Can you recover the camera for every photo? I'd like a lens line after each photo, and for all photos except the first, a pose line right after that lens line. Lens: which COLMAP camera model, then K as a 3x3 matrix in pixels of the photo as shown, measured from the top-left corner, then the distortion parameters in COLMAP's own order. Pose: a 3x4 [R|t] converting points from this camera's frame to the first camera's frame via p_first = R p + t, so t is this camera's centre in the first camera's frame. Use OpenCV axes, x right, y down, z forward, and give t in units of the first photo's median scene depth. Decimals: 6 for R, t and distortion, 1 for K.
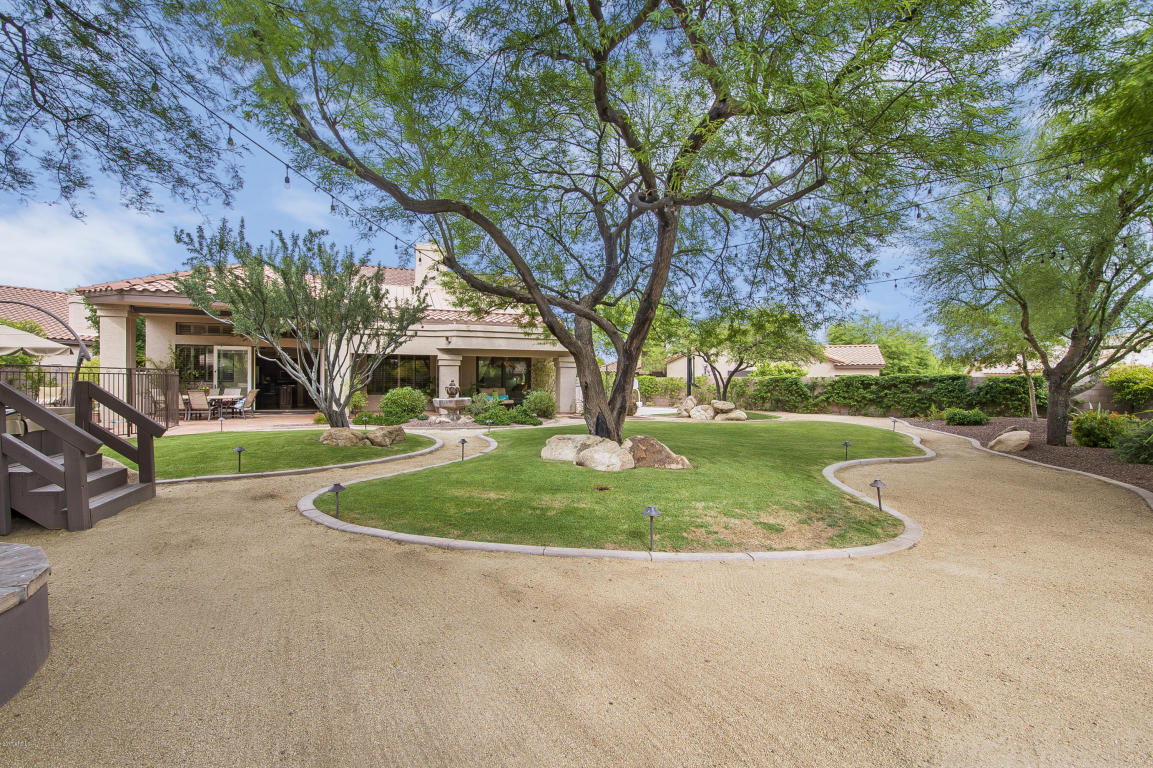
lens RADIAL K [[496.4, 0, 576.5], [0, 496.4, 384.0], [0, 0, 1]] dist [0.001833, -0.020558]
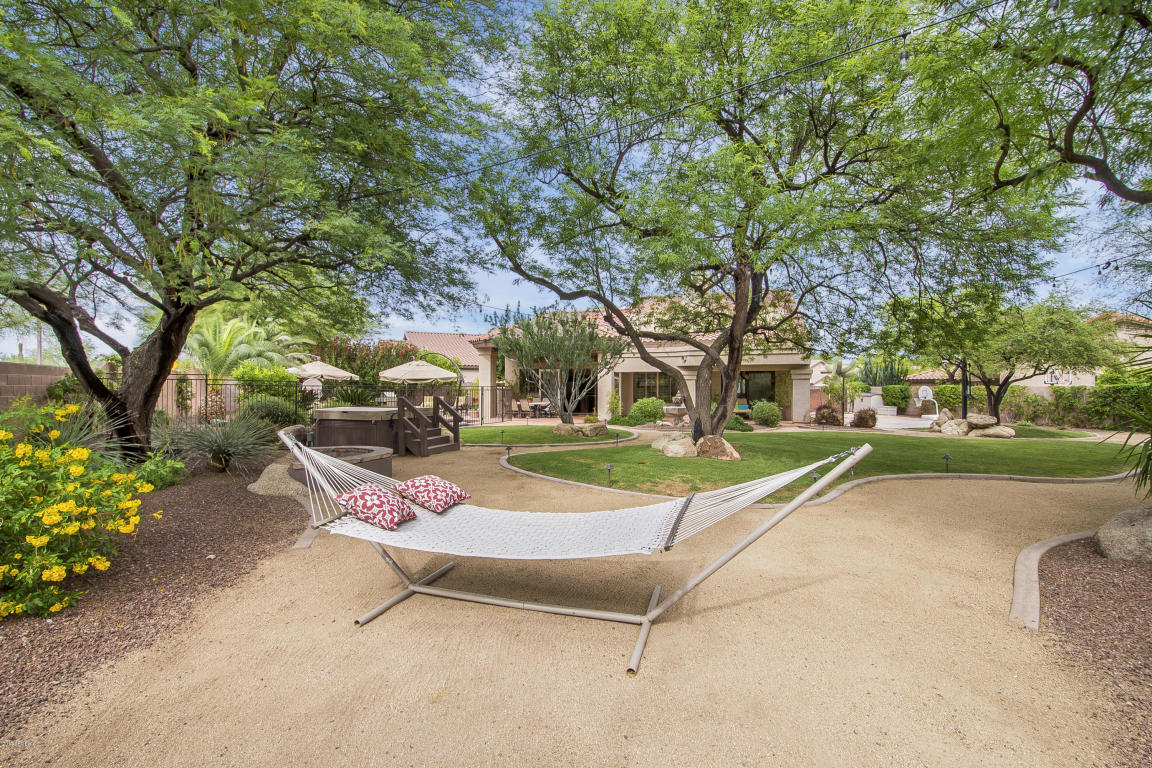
lens RADIAL K [[495.9, 0, 576.0], [0, 495.9, 384.0], [0, 0, 1]] dist [0.001833, -0.020558]
pose [[0.797328, -0.011008, -0.603445, 0.284354], [0.000834, 0.999853, -0.017137, -0.006956], [0.603545, 0.013160, 0.797220, -0.143526]]
